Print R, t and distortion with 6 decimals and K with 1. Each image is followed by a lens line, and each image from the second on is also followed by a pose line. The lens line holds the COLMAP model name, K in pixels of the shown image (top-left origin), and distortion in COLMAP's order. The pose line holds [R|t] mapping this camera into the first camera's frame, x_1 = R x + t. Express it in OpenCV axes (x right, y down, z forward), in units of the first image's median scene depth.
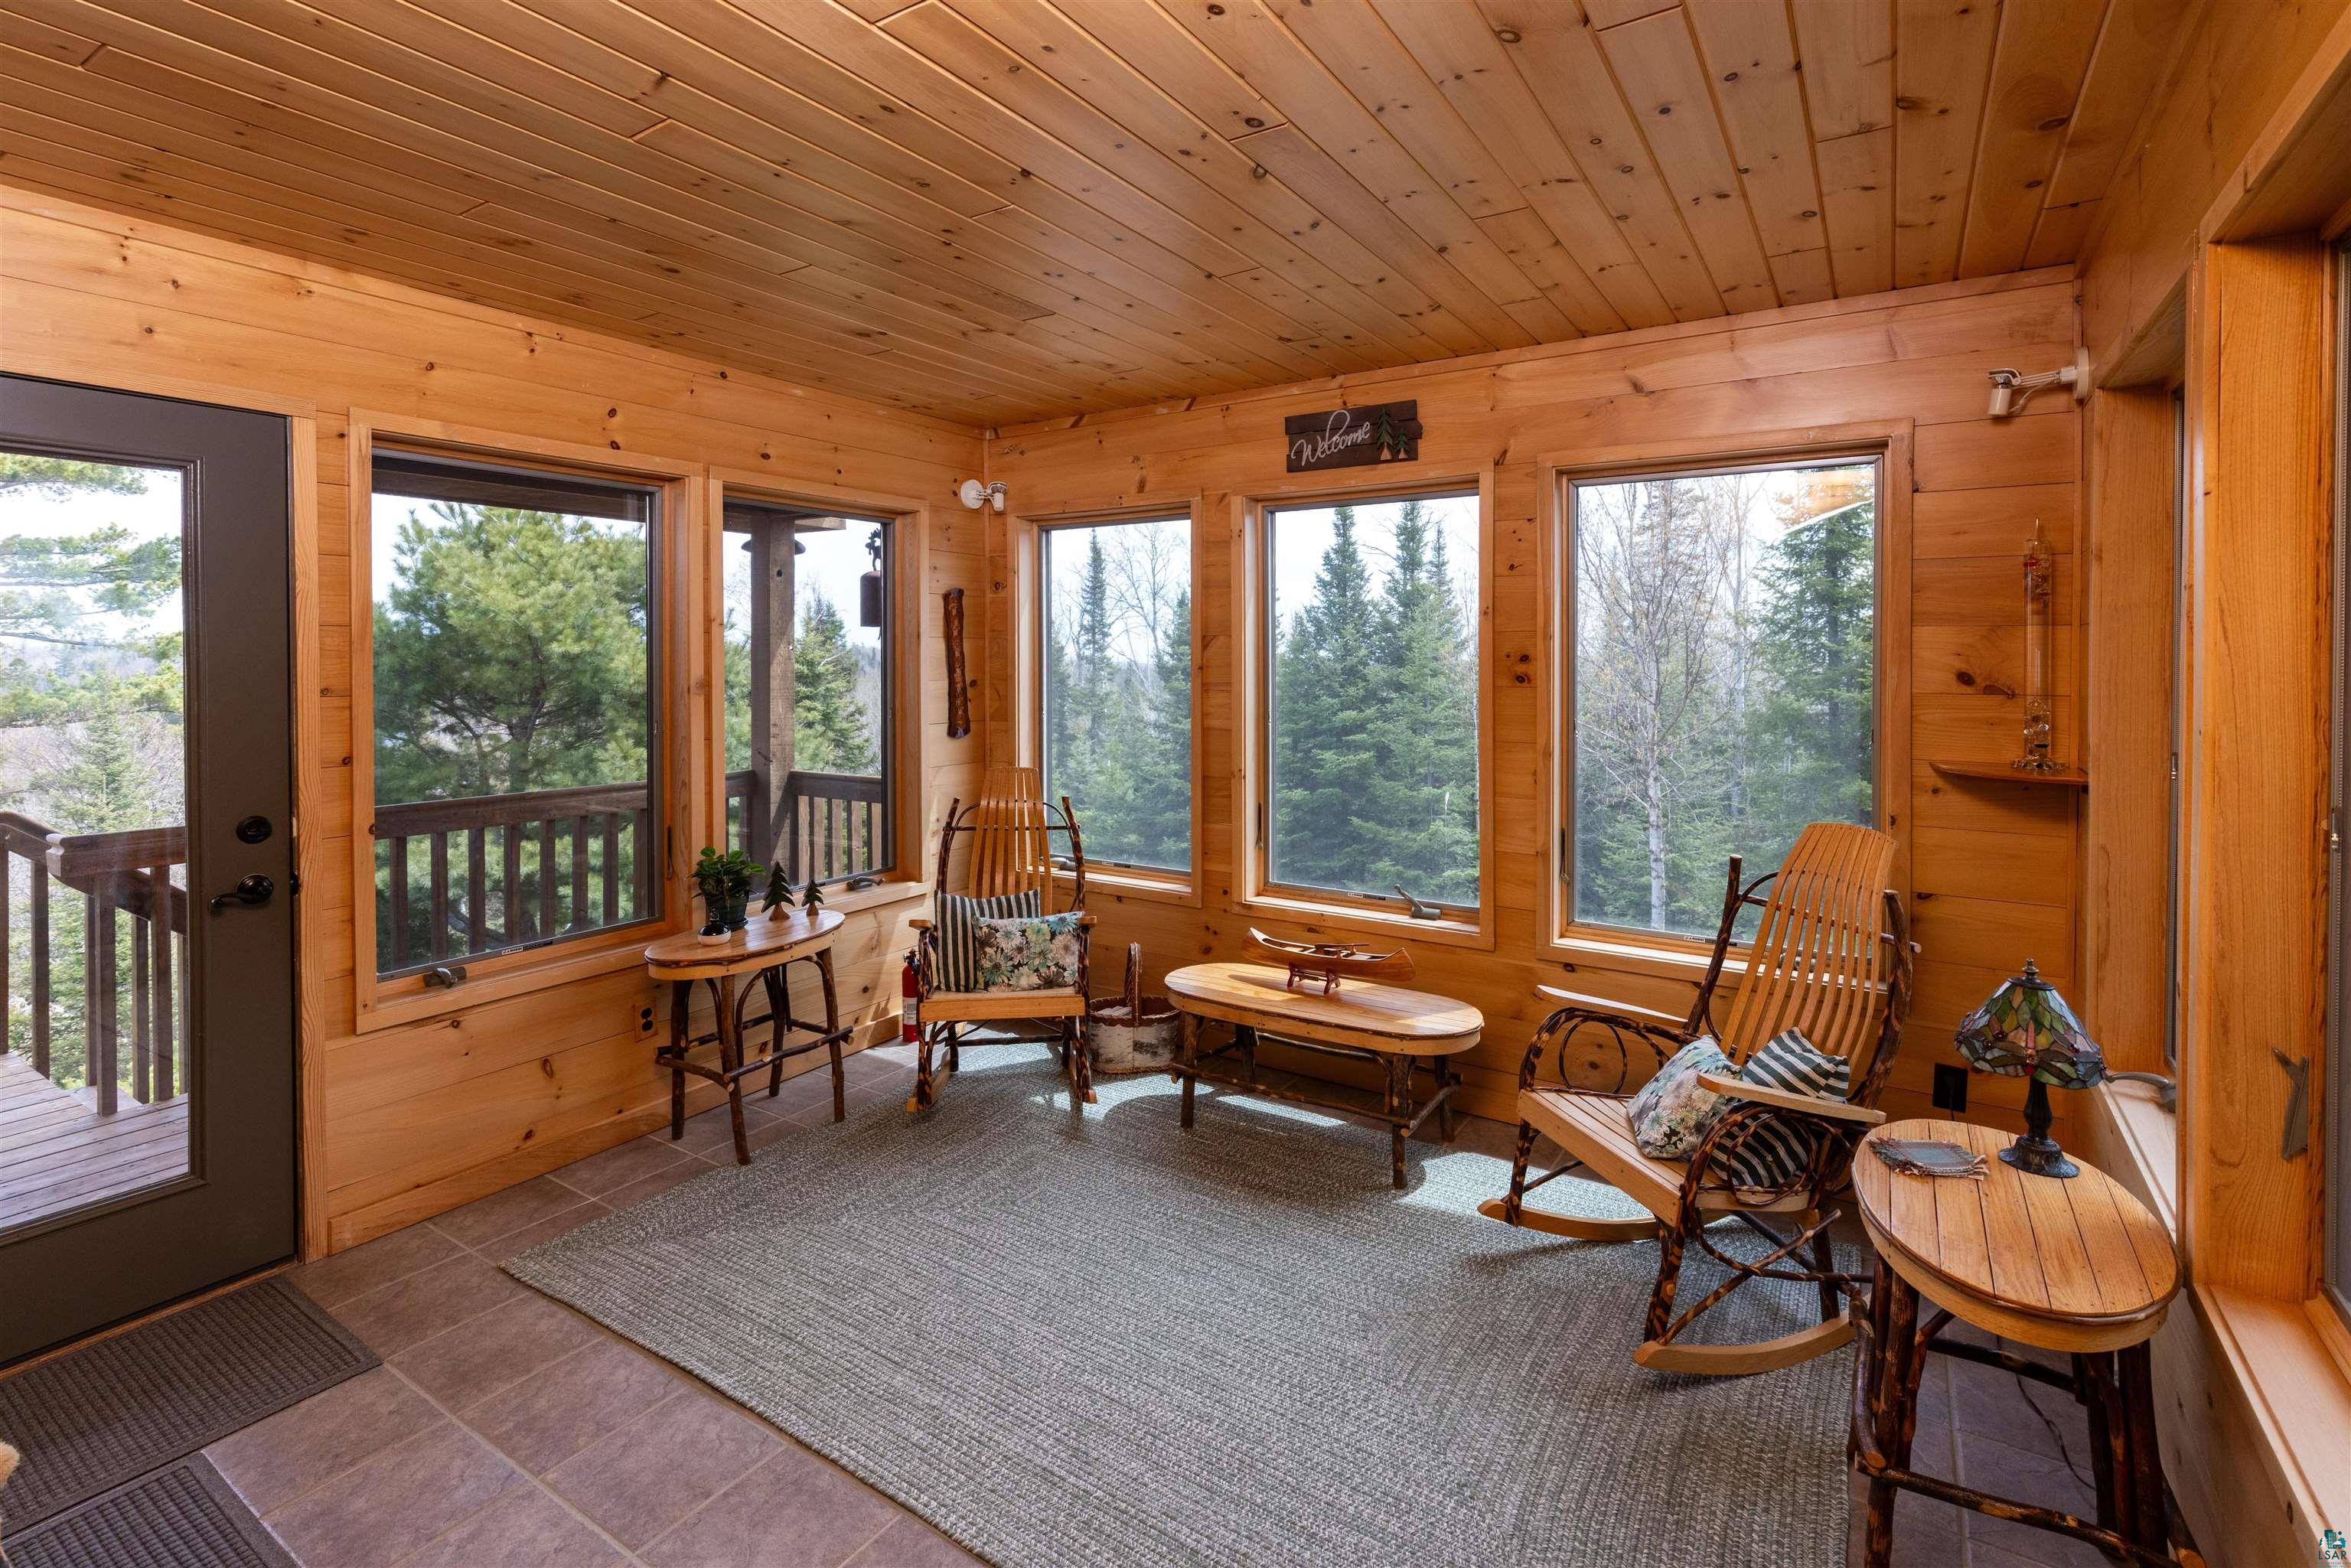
lens RADIAL K [[1081.0, 0, 1181.7], [0, 1081.0, 696.1], [0, 0, 1]] dist [0.004474, 0.000754]
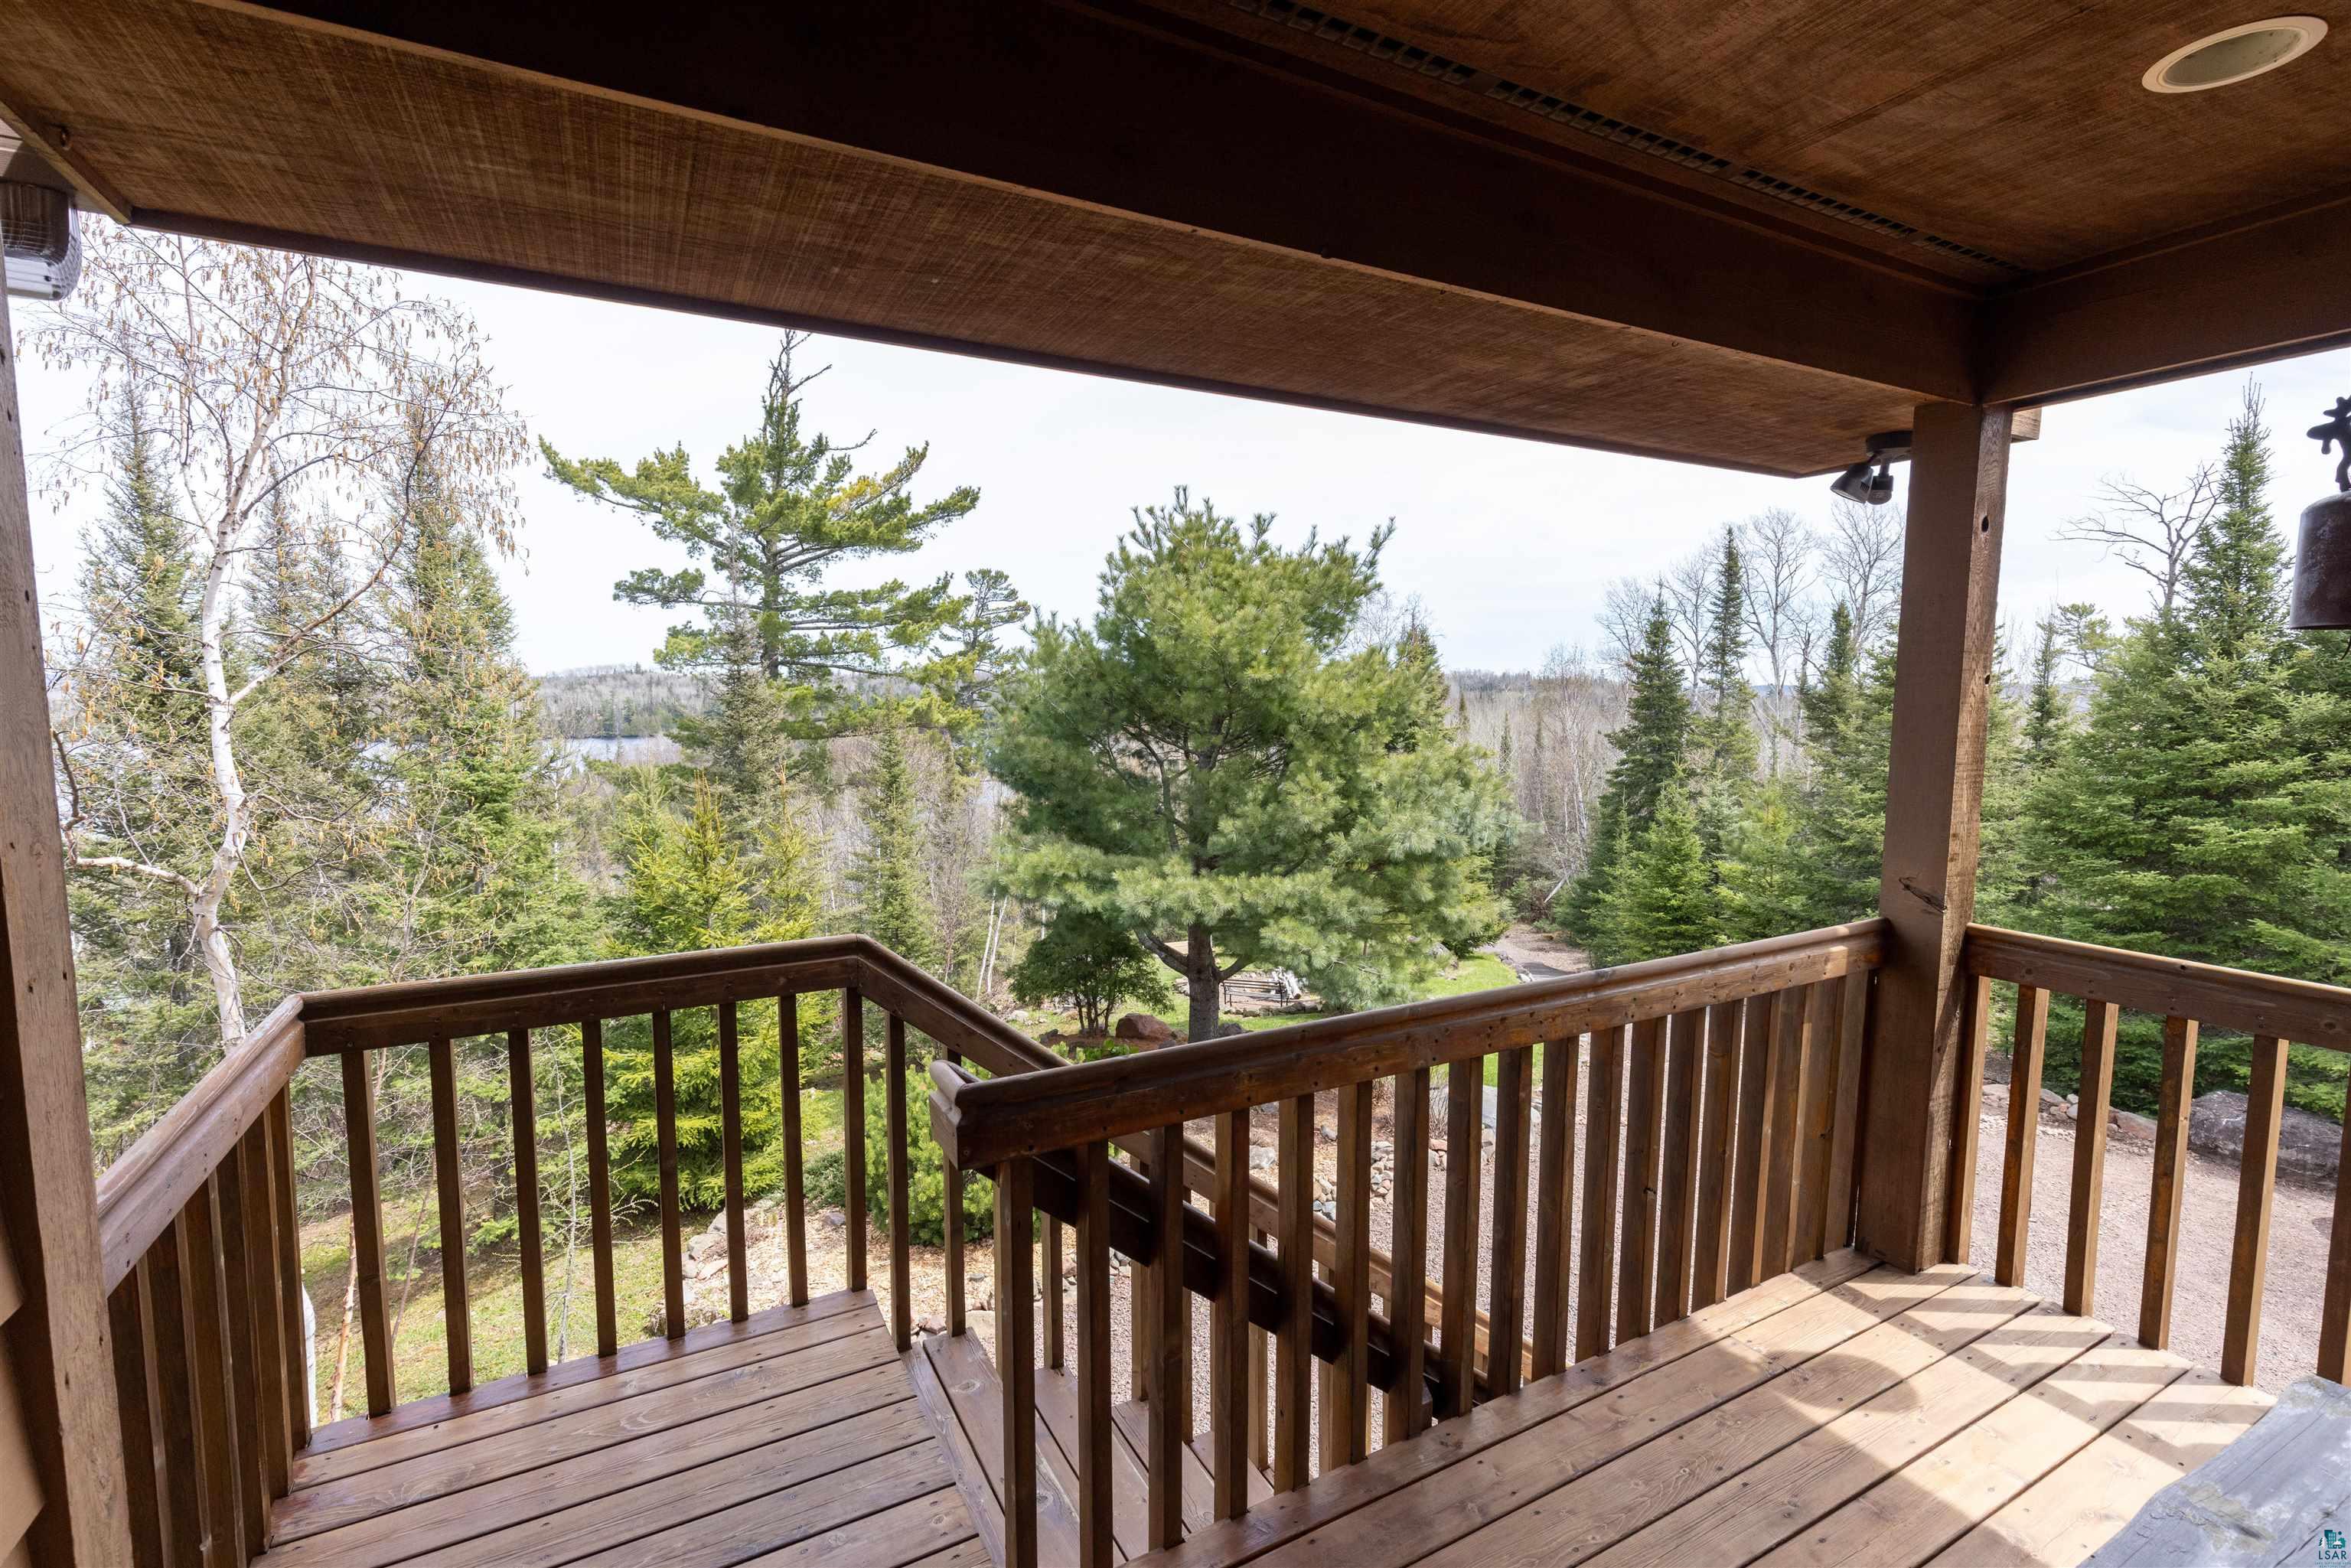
lens RADIAL K [[1030.6, 0, 1153.4], [0, 1030.6, 796.2], [0, 0, 1]] dist [0.004176, 0.000494]
pose [[0.867896, 0.053182, -0.493891, -0.167898], [-0.016003, 0.996730, 0.079207, -0.007267], [0.496488, -0.060840, 0.865909, 0.140694]]
